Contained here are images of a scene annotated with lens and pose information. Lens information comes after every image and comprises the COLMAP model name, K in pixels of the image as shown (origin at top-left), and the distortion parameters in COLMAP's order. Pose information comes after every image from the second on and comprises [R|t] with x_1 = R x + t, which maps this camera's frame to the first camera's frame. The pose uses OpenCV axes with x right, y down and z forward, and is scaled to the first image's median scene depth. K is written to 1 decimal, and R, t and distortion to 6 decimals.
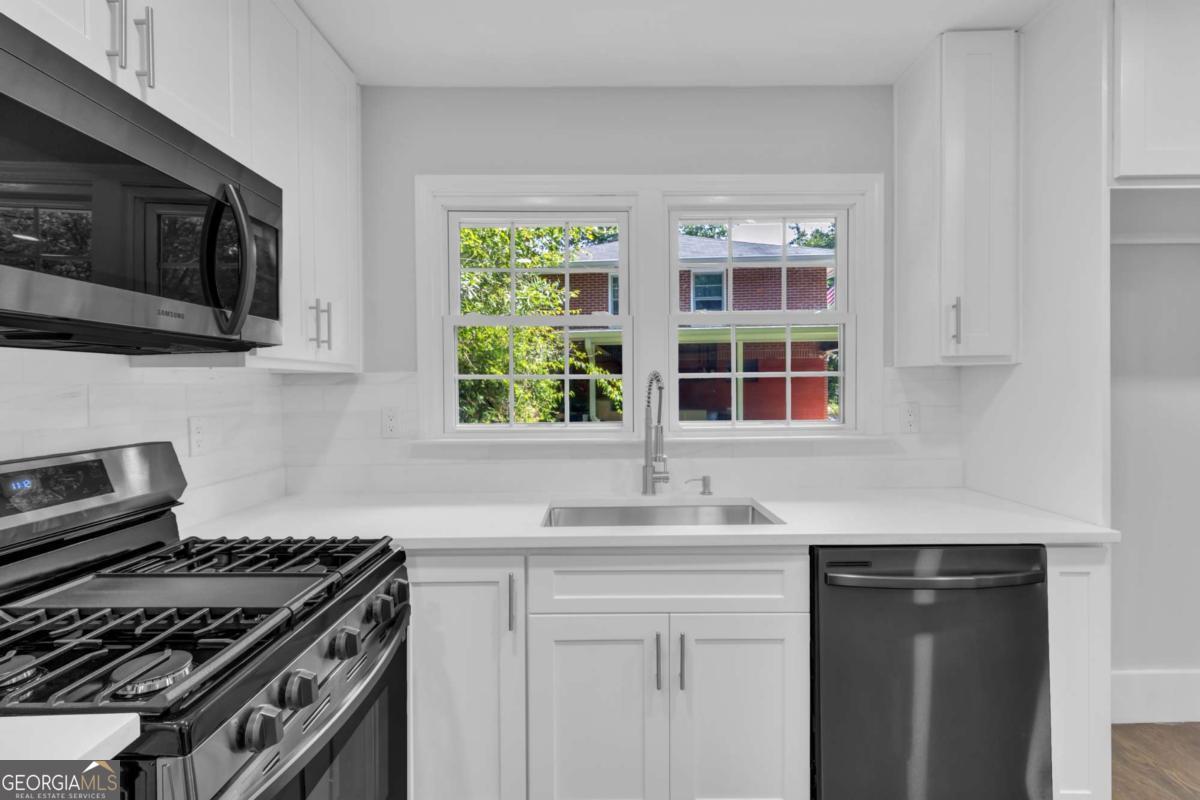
lens RADIAL K [[557.6, 0, 600.1], [0, 557.6, 397.2], [0, 0, 1]] dist [0.013378, -0.001112]
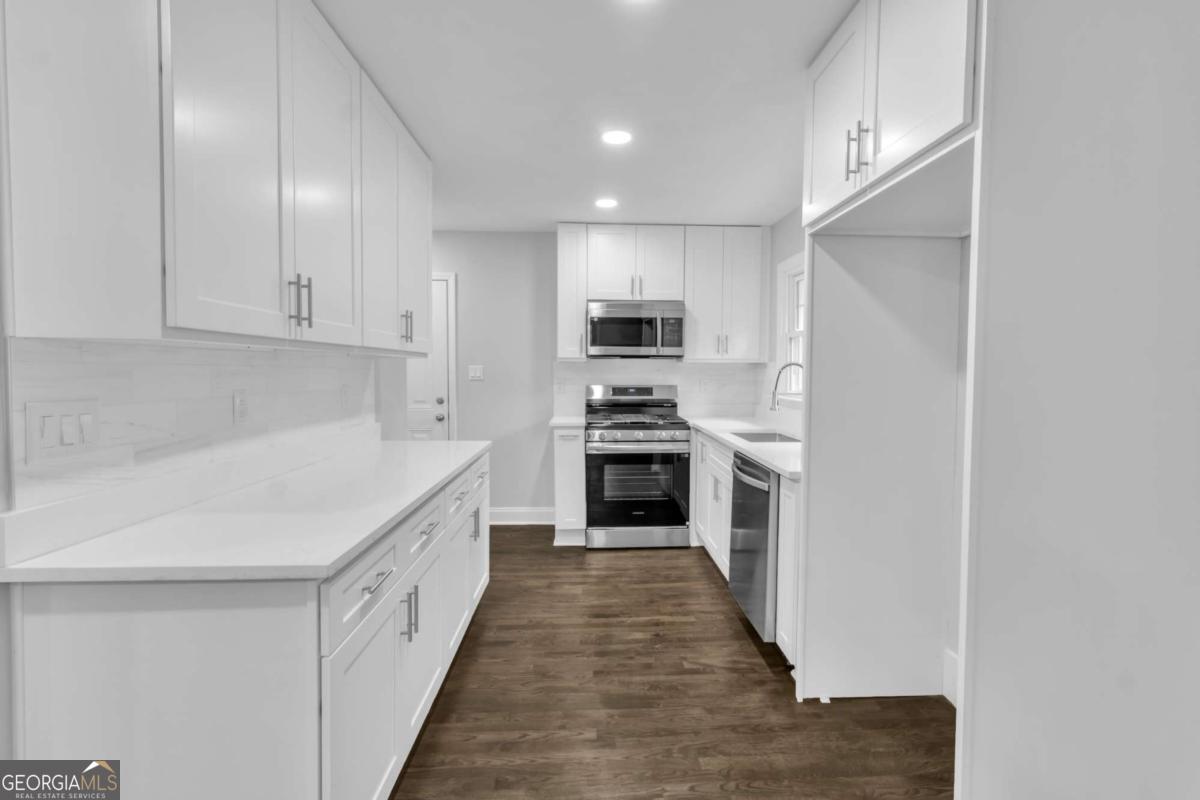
lens RADIAL K [[557.6, 0, 607.7], [0, 557.6, 397.5], [0, 0, 1]] dist [0.013378, -0.001112]
pose [[0.042840, 0.060381, -0.997256, 2.346130], [-0.022404, 0.997979, 0.059462, -0.032439], [0.998831, 0.019795, 0.044107, 0.431960]]
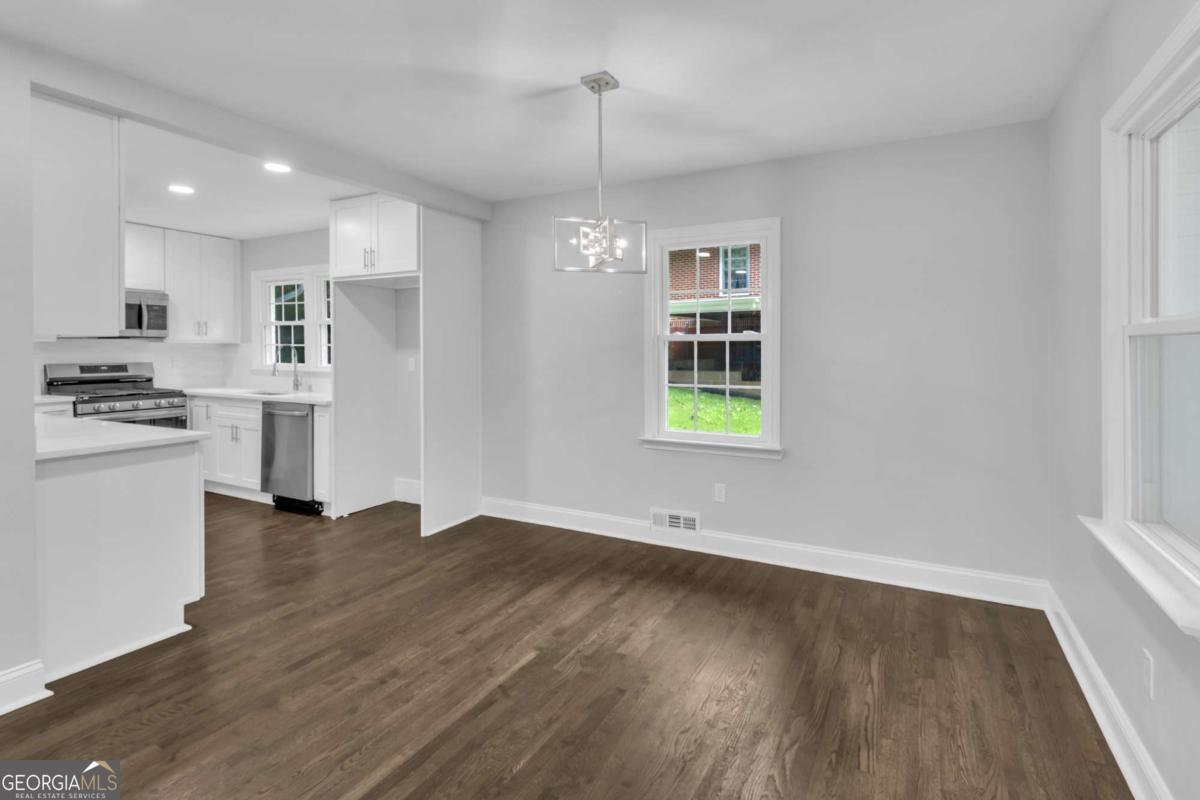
lens RADIAL K [[569.0, 0, 608.8], [0, 569.0, 361.4], [0, 0, 1]] dist [0.005203, -0.000556]
pose [[0.887069, 0.019904, -0.461208, 3.525489], [-0.019064, 0.999797, 0.006481, -0.009600], [0.461244, 0.003043, 0.887268, -0.932986]]
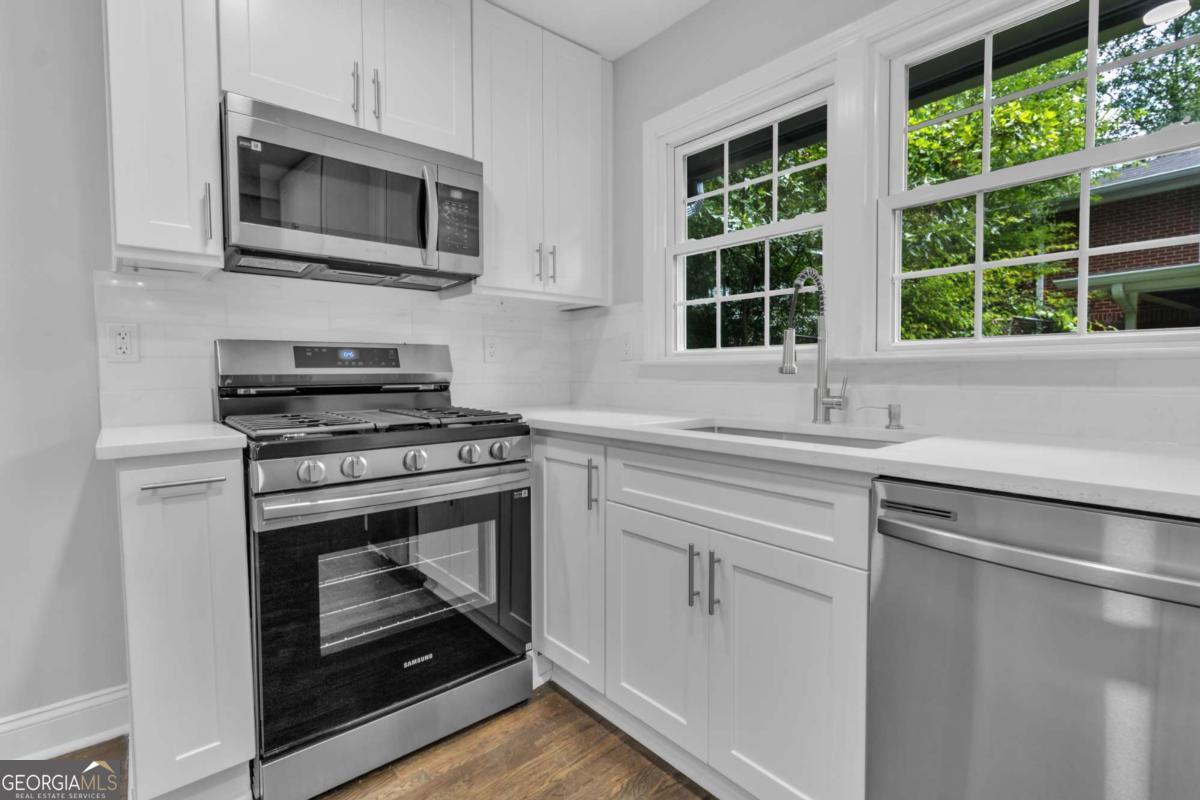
lens RADIAL K [[557.6, 0, 607.0], [0, 557.6, 394.7], [0, 0, 1]] dist [0.013378, -0.001112]
pose [[0.654132, 0.038794, -0.755384, 0.676707], [-0.016198, 0.999173, 0.037288, 0.144280], [0.756207, -0.012156, 0.654220, 0.296813]]
